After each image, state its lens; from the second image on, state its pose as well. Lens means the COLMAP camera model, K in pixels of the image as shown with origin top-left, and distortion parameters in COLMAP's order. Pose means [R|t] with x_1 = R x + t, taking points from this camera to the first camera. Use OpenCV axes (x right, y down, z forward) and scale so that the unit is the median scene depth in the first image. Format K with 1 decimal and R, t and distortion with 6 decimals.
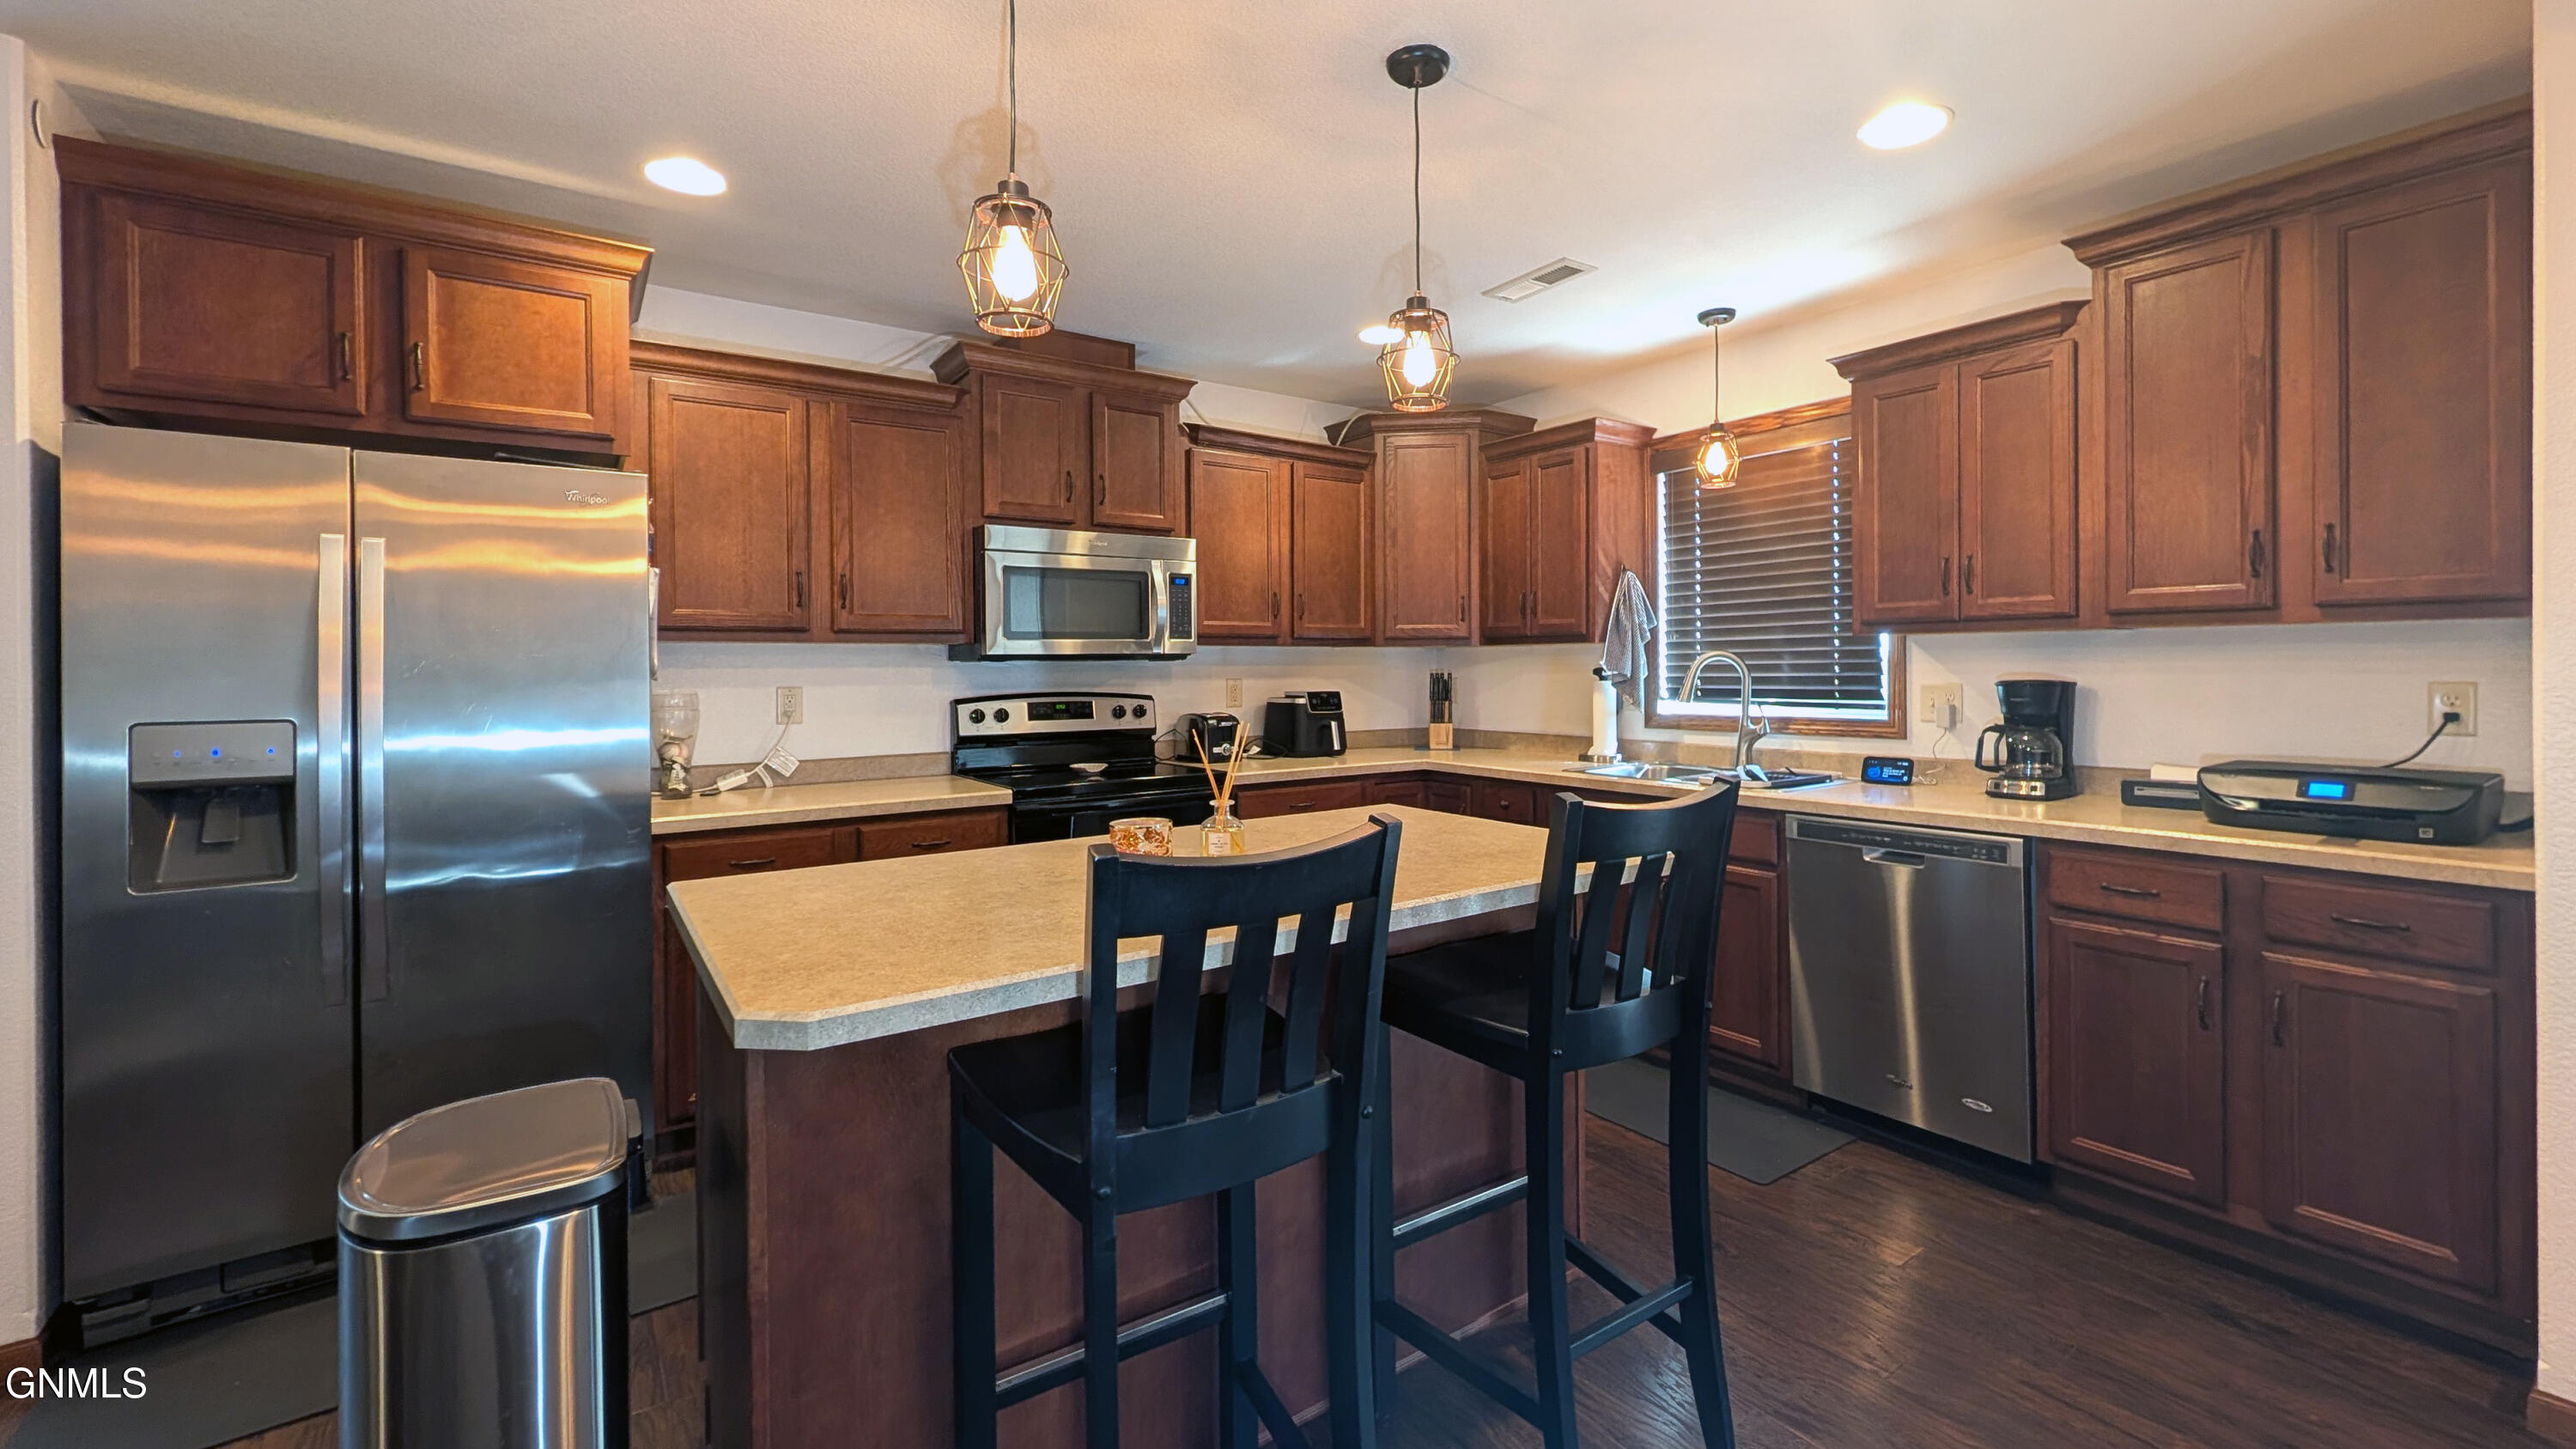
lens RADIAL K [[1072.1, 0, 1304.7], [0, 1072.1, 666.2], [0, 0, 1]] dist [0.000303, -0.000235]
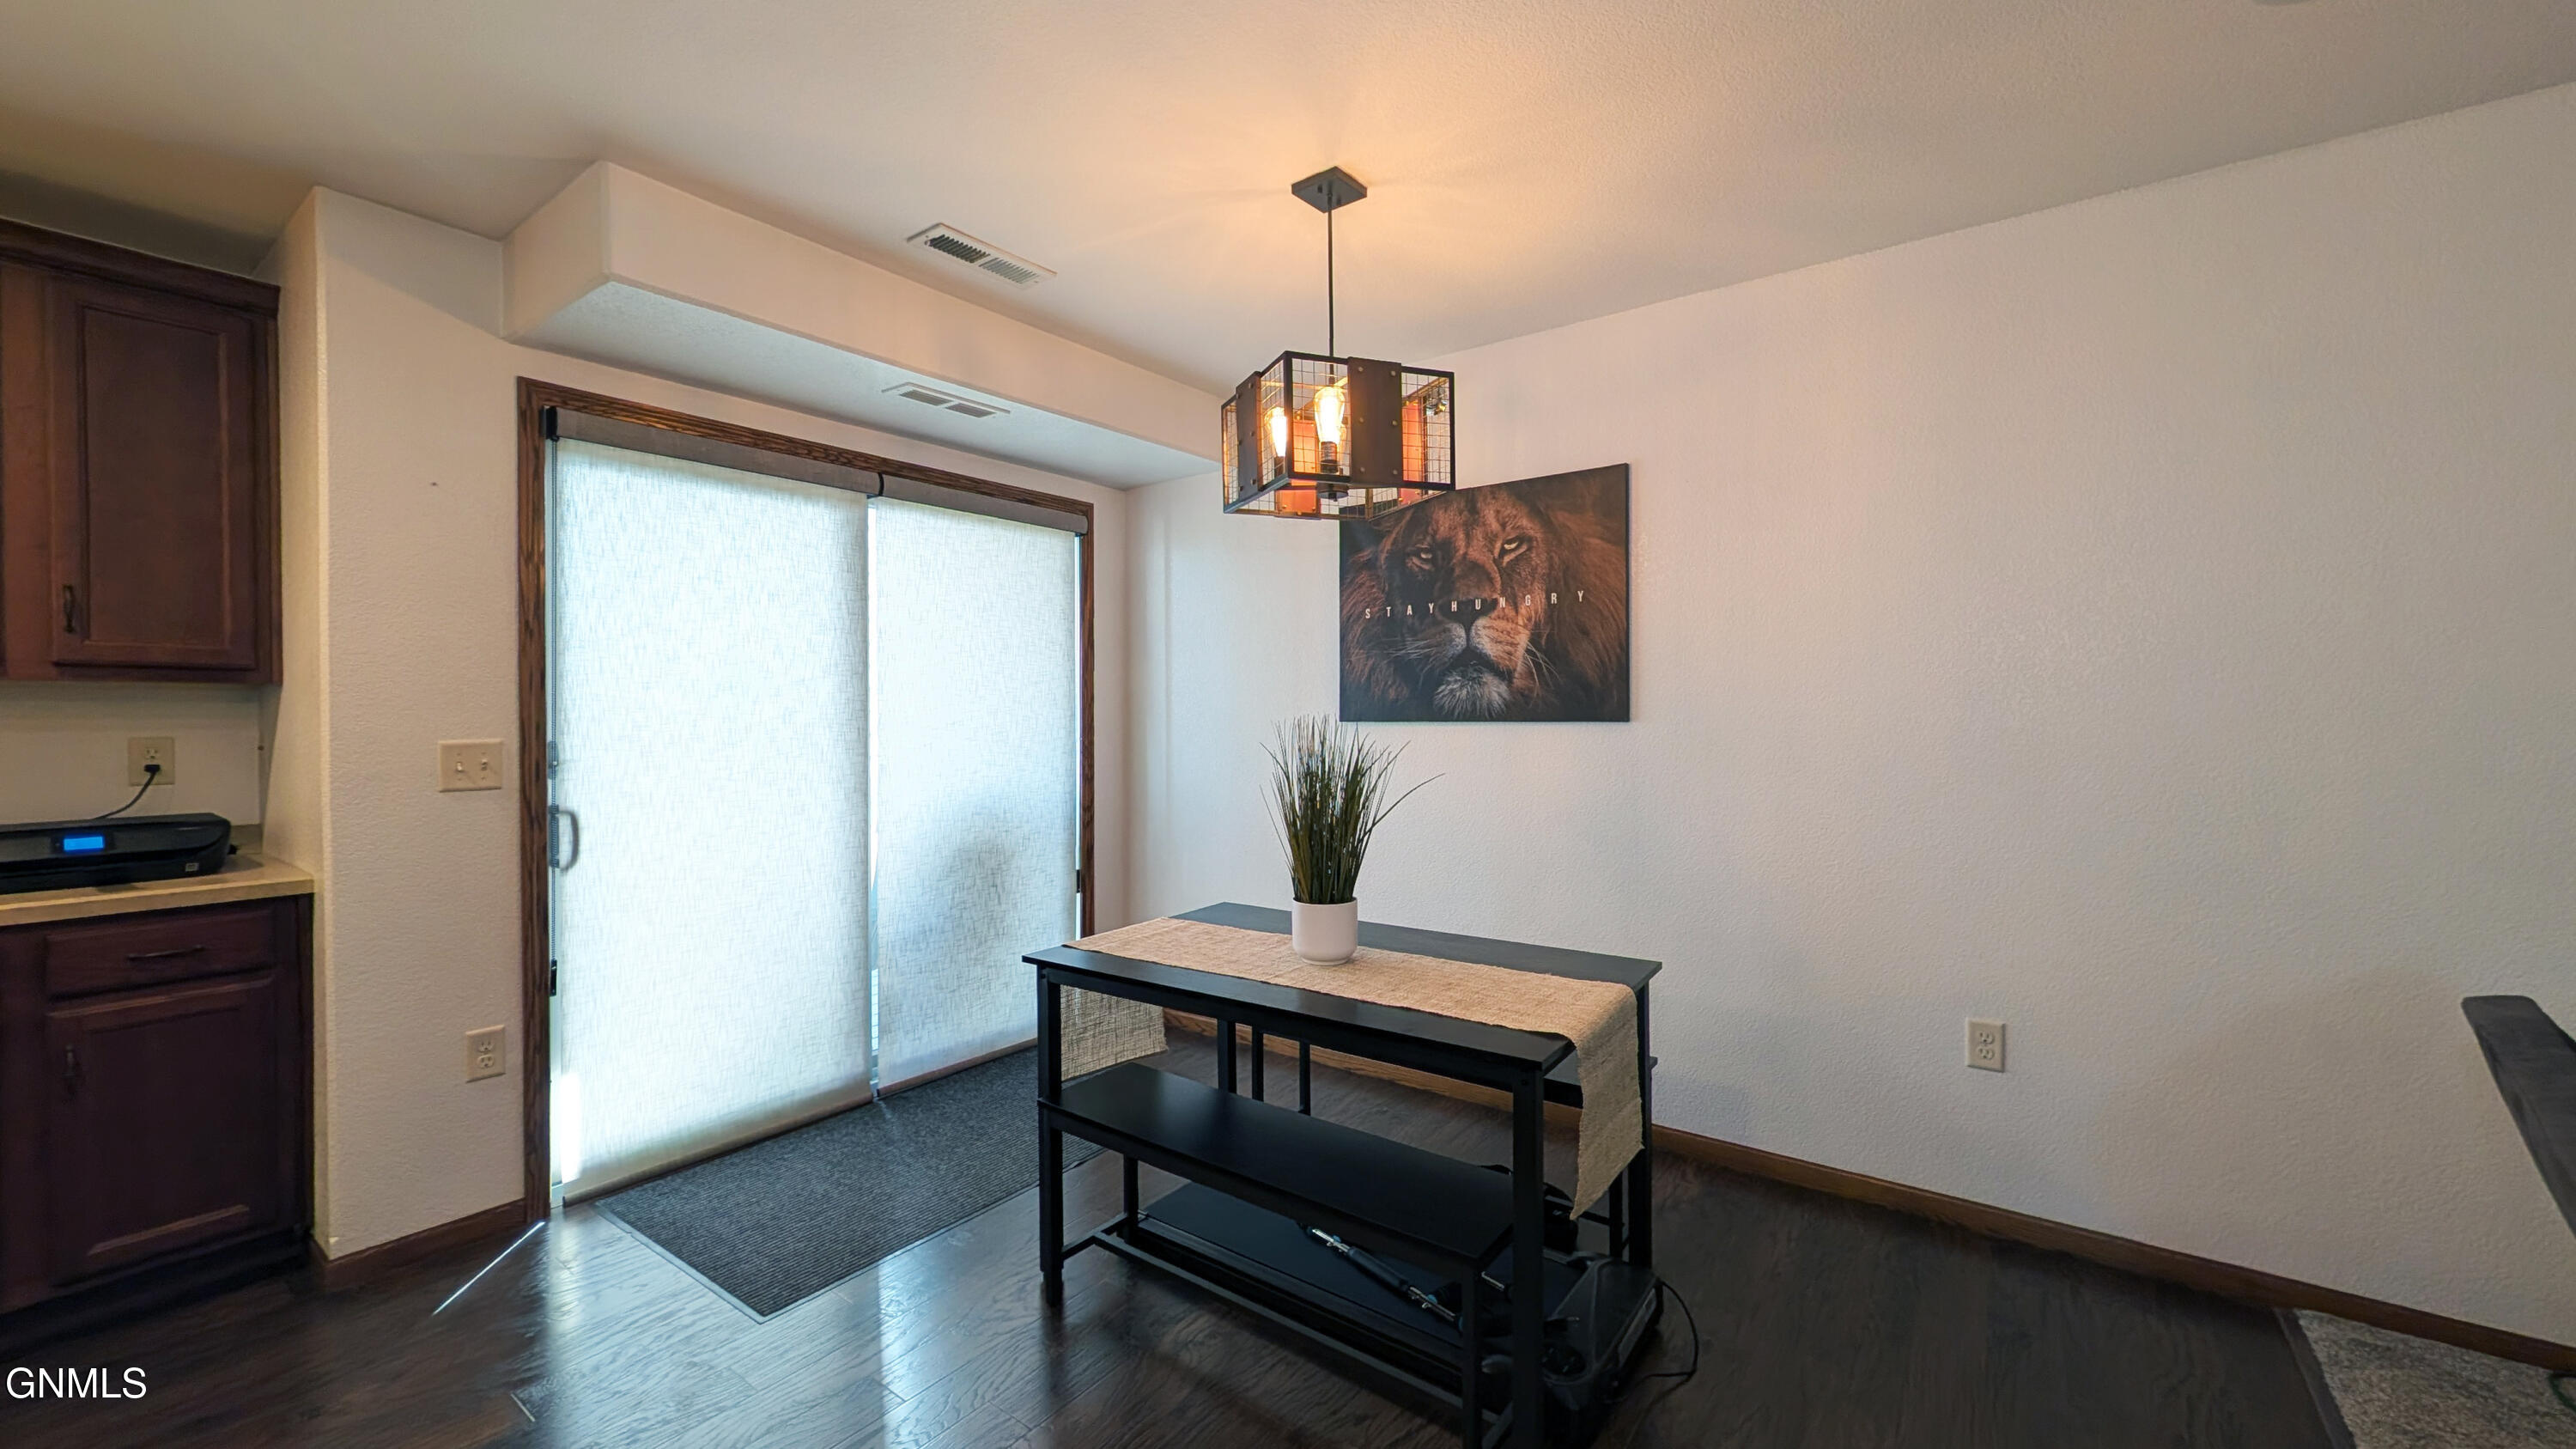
lens RADIAL K [[984.5, 0, 1285.6], [0, 984.5, 719.3], [0, 0, 1]] dist [0.000586, -0.000110]
pose [[-0.304351, 0.003500, 0.952554, -0.317346], [0.005112, 0.999985, -0.002041, 0.003956], [-0.952546, 0.004248, -0.304364, 0.190701]]
